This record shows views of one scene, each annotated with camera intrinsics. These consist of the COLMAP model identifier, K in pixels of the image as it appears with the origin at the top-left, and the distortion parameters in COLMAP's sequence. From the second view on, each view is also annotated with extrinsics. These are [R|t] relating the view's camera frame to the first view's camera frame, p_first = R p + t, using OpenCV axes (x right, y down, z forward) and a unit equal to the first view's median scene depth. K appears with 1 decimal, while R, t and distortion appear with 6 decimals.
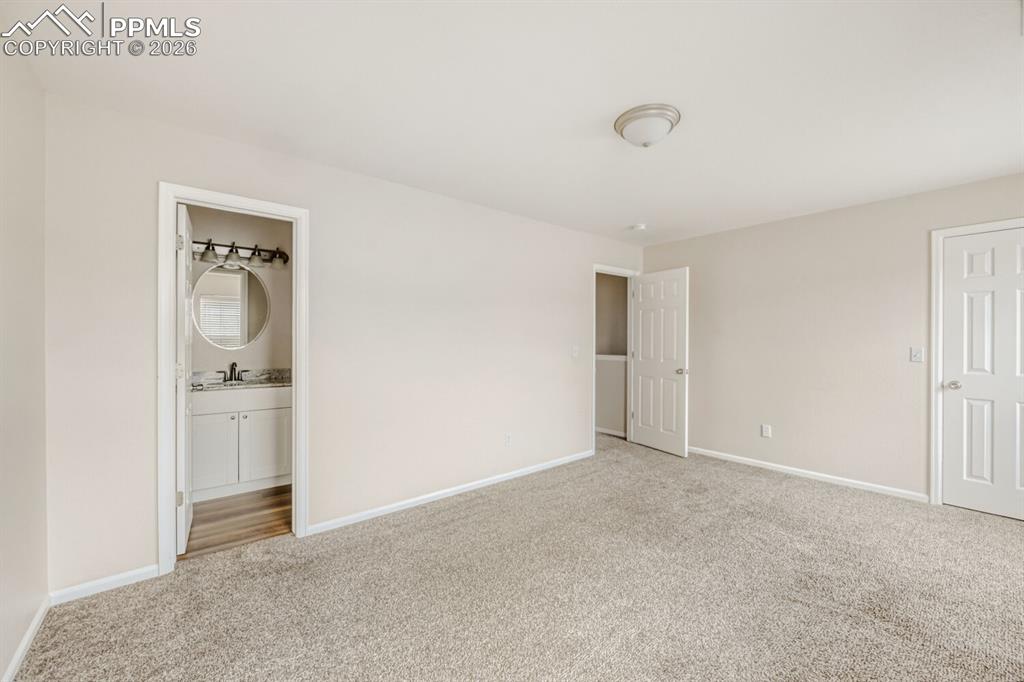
lens RADIAL K [[407.6, 0, 518.3], [0, 407.6, 348.7], [0, 0, 1]] dist [0.000718, 0.000051]
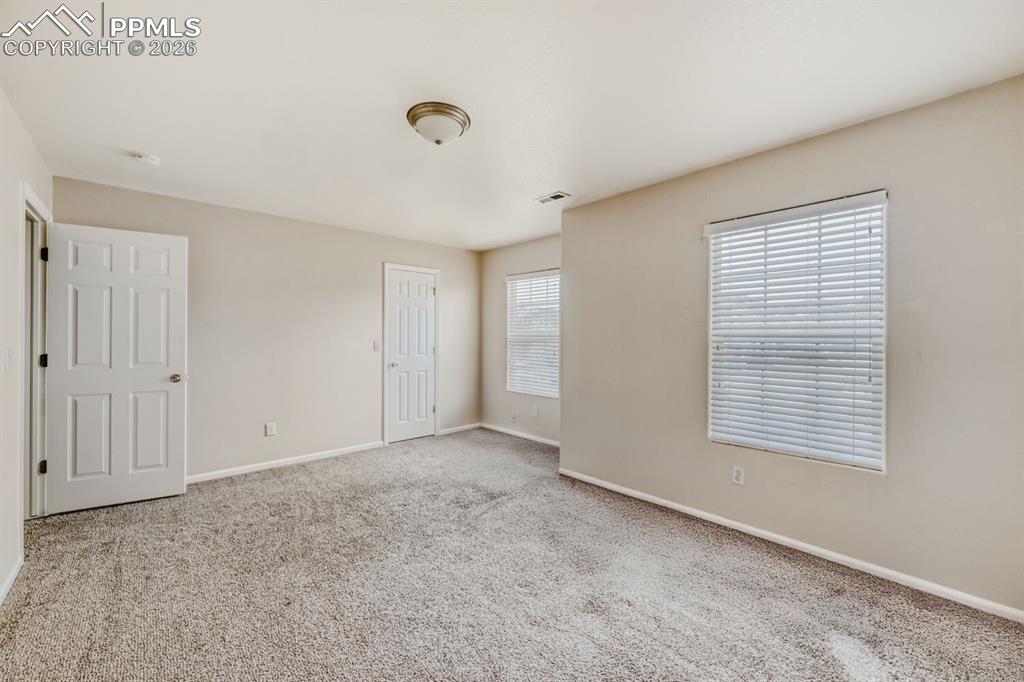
lens RADIAL K [[407.6, 0, 518.3], [0, 407.6, 348.7], [0, 0, 1]] dist [0.000718, 0.000051]
pose [[-0.061918, -0.034189, 0.997495, -0.424538], [0.012397, 0.999310, 0.035021, -0.017763], [-0.998004, 0.014534, -0.061451, 0.512897]]
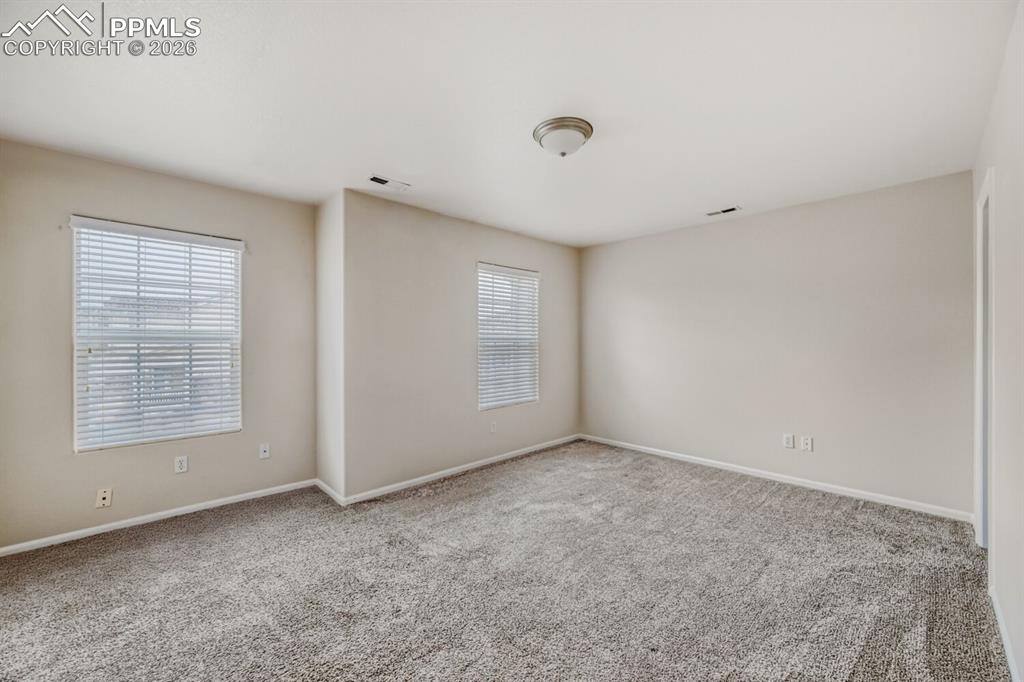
lens RADIAL K [[407.6, 0, 518.3], [0, 407.6, 348.7], [0, 0, 1]] dist [0.000718, 0.000051]
pose [[-0.994692, -0.002792, -0.102860, 0.318000], [-0.006595, 0.999306, 0.036649, -0.025005], [0.102686, 0.037133, -0.994020, 1.220530]]
